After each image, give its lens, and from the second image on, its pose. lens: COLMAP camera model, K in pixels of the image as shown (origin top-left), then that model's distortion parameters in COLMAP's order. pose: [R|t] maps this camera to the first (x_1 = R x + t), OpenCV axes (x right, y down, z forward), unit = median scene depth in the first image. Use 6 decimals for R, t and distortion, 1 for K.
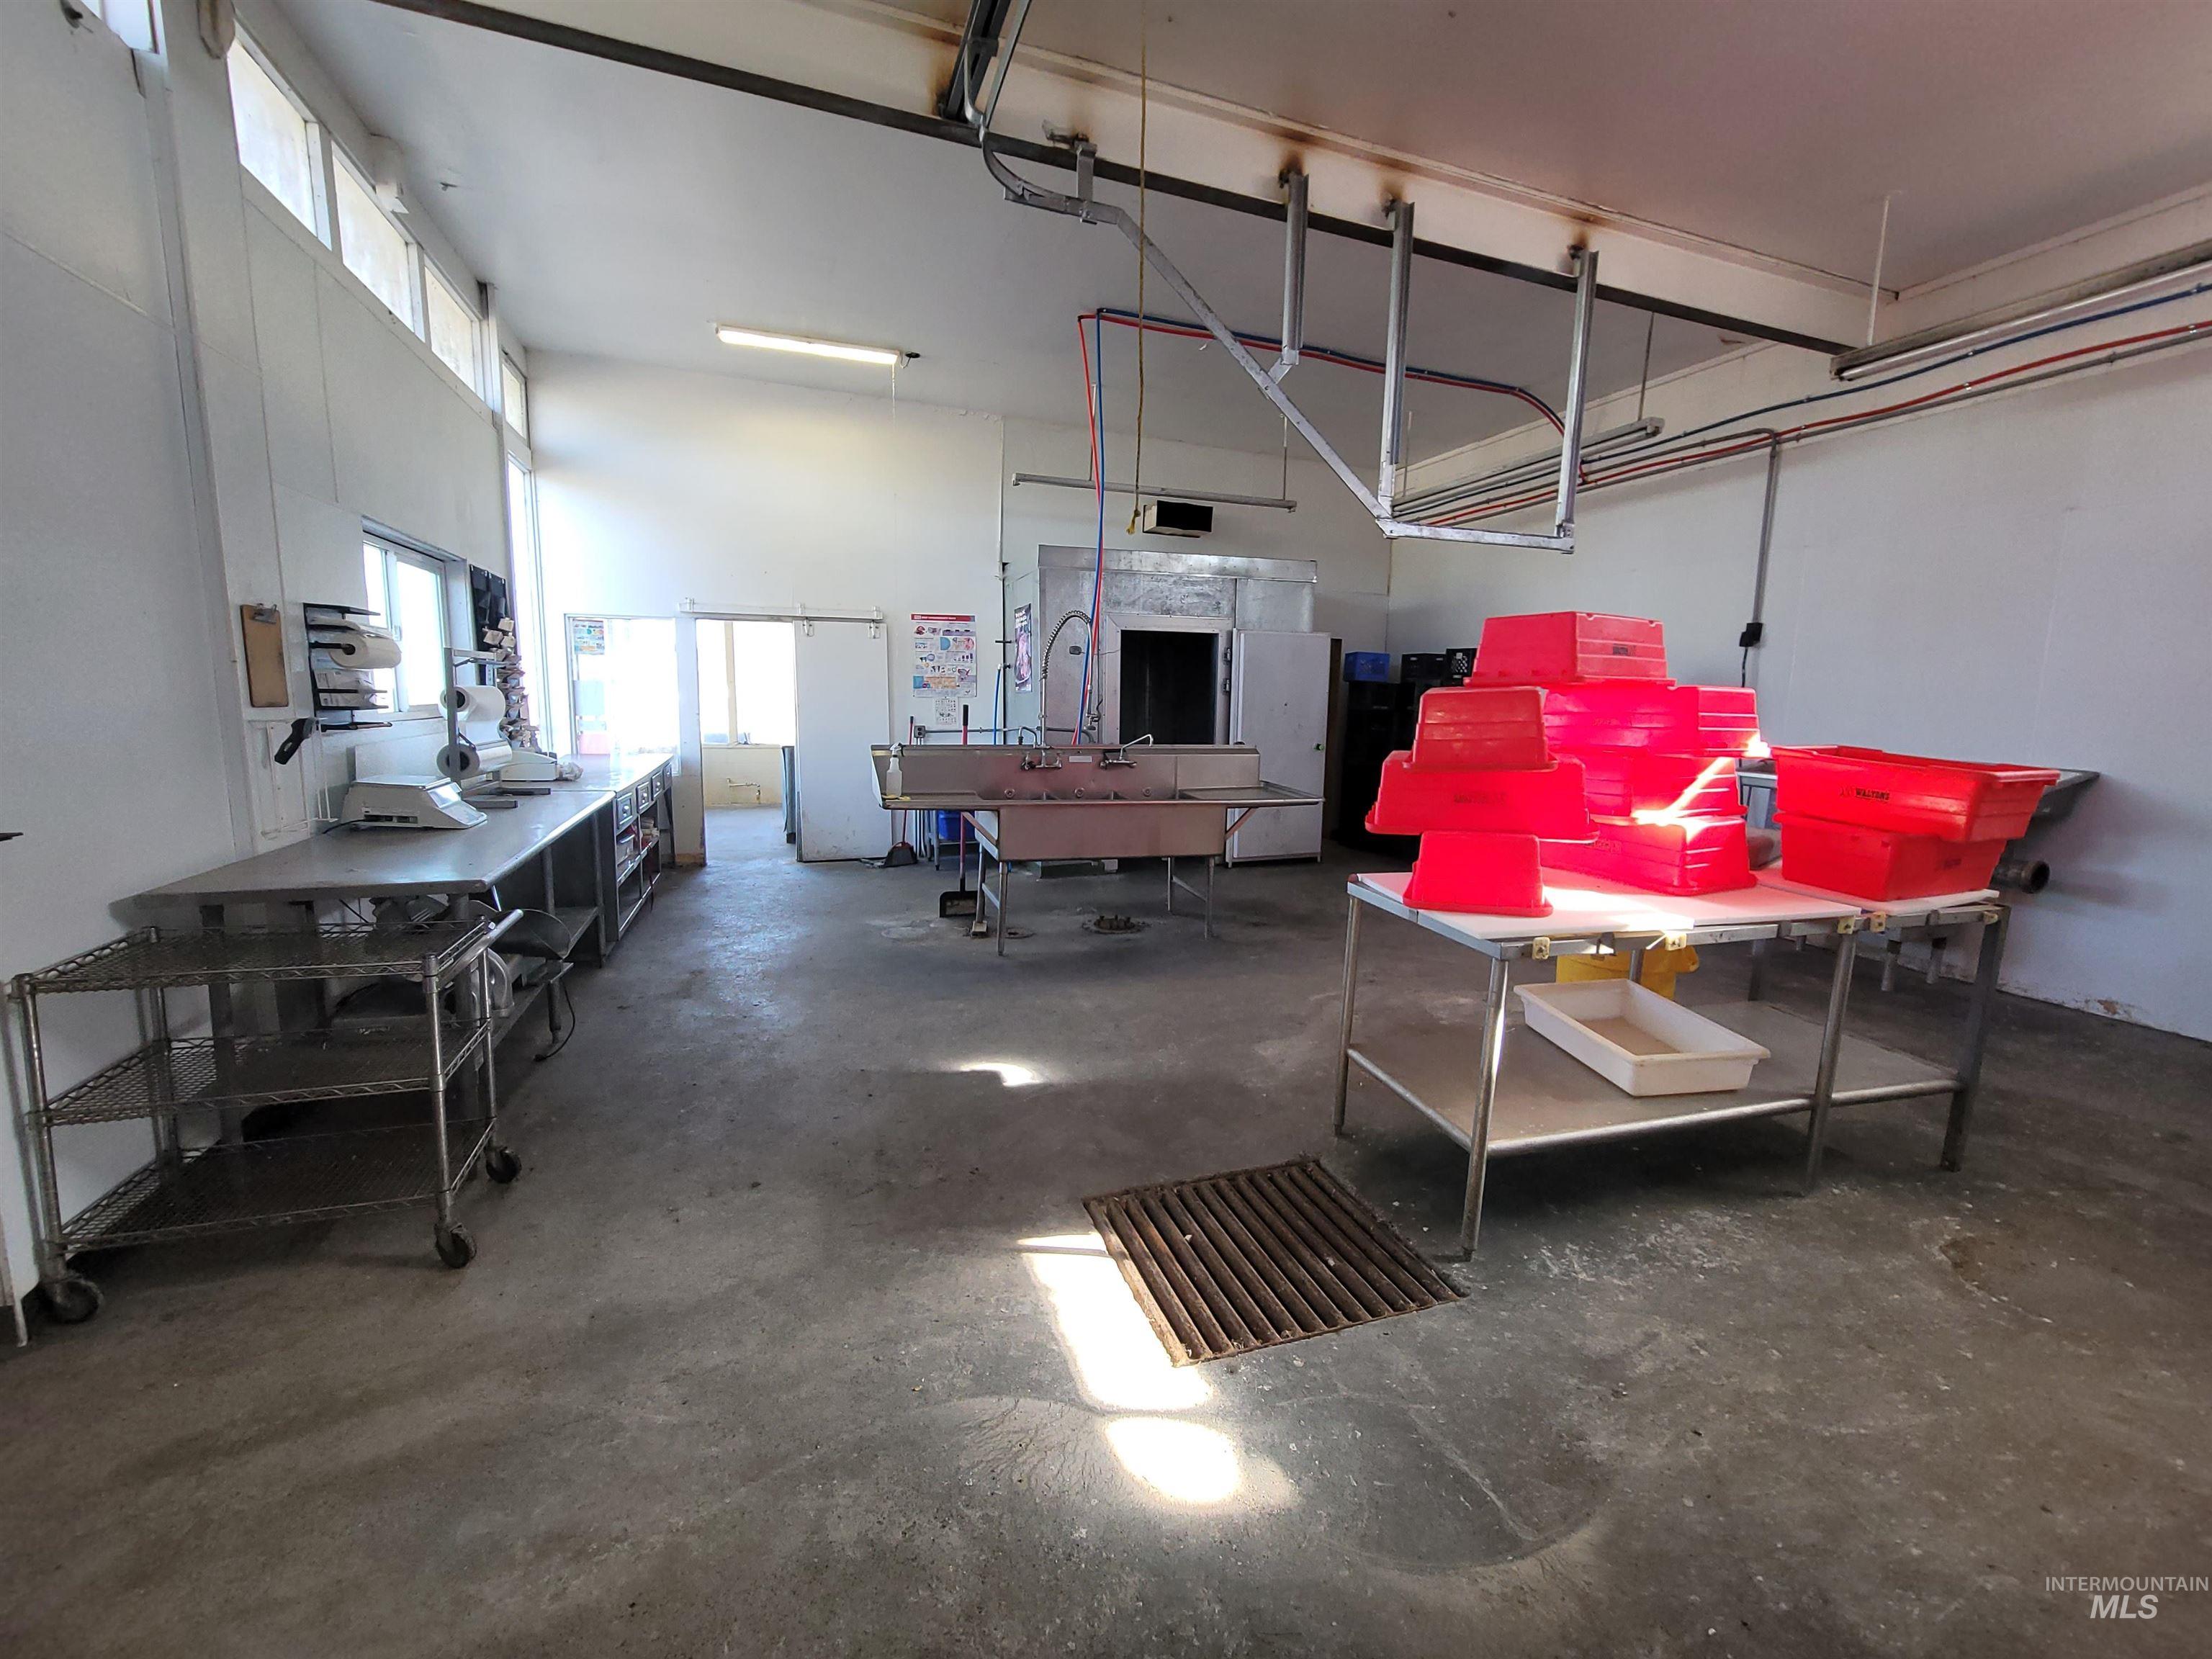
lens RADIAL K [[905.1, 0, 1106.9], [0, 905.1, 826.2], [0, 0, 1]] dist [-0.000482, -0.000257]
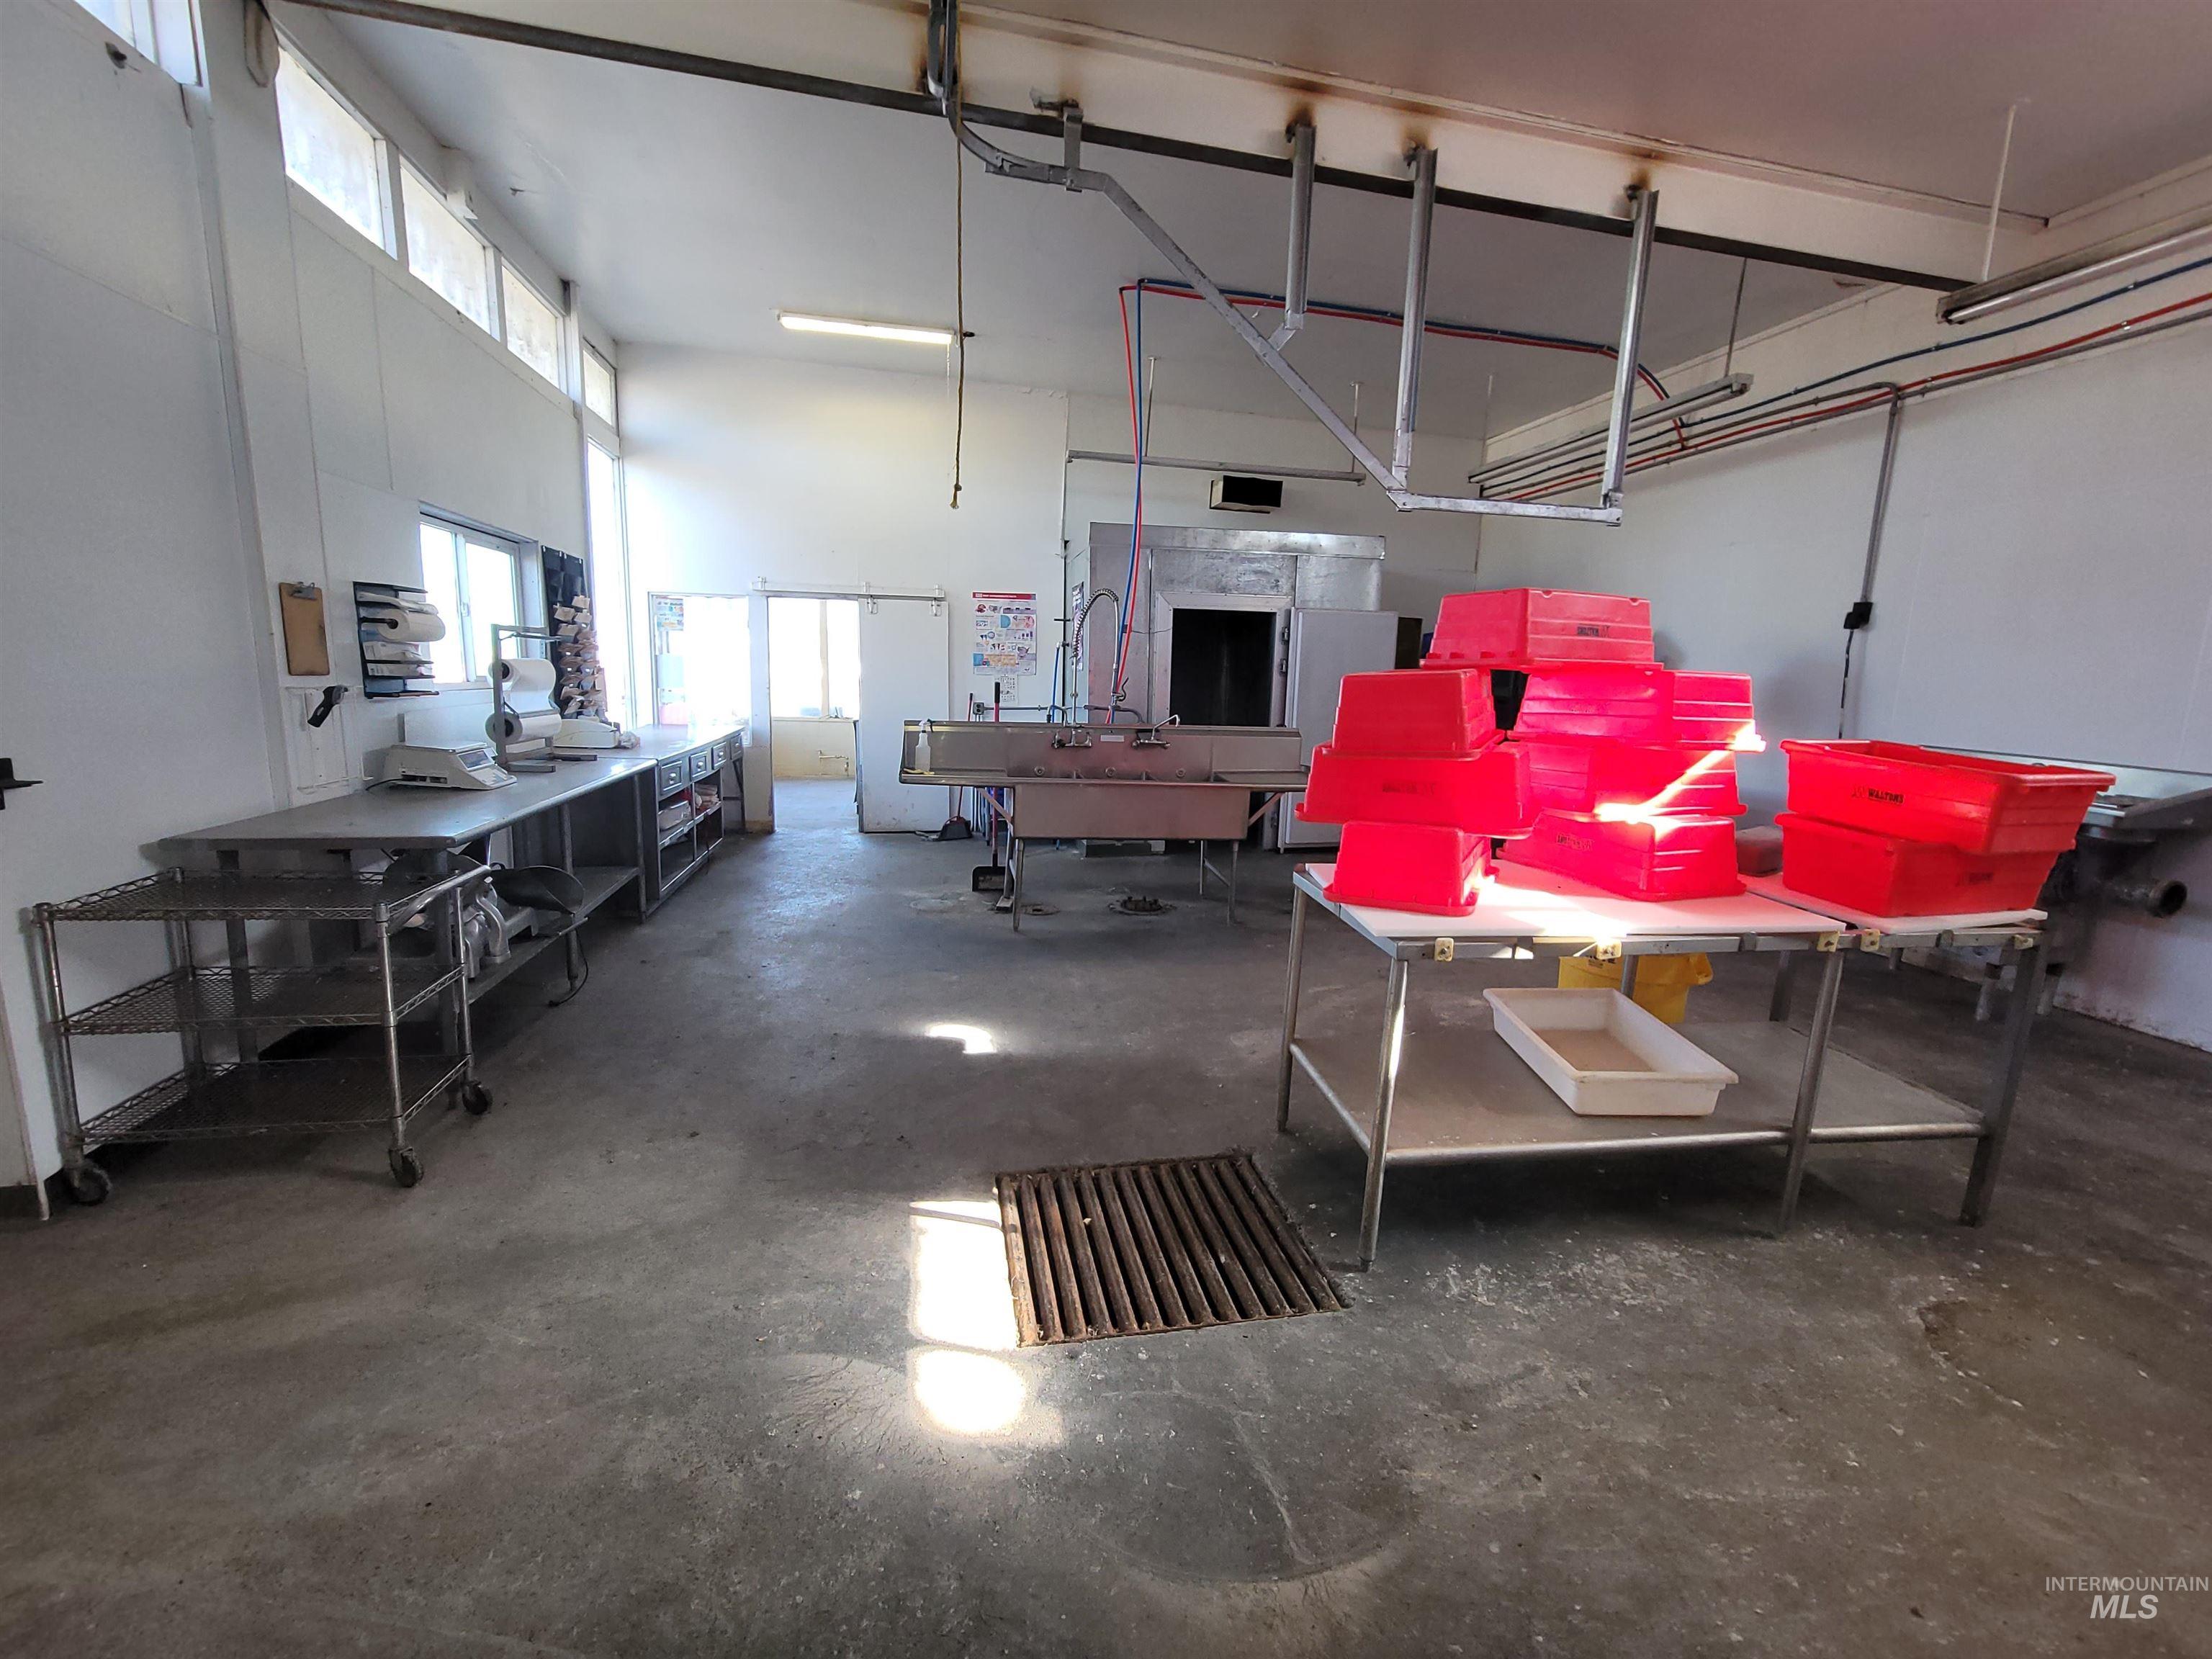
lens RADIAL K [[905.1, 0, 1109.2], [0, 905.1, 825.4], [0, 0, 1]] dist [-0.000482, -0.000257]
pose [[0.990719, 0.033814, -0.131655, 0.202832], [-0.031022, 0.999249, 0.023206, -0.003425], [0.132341, -0.018907, 0.991024, 0.022145]]
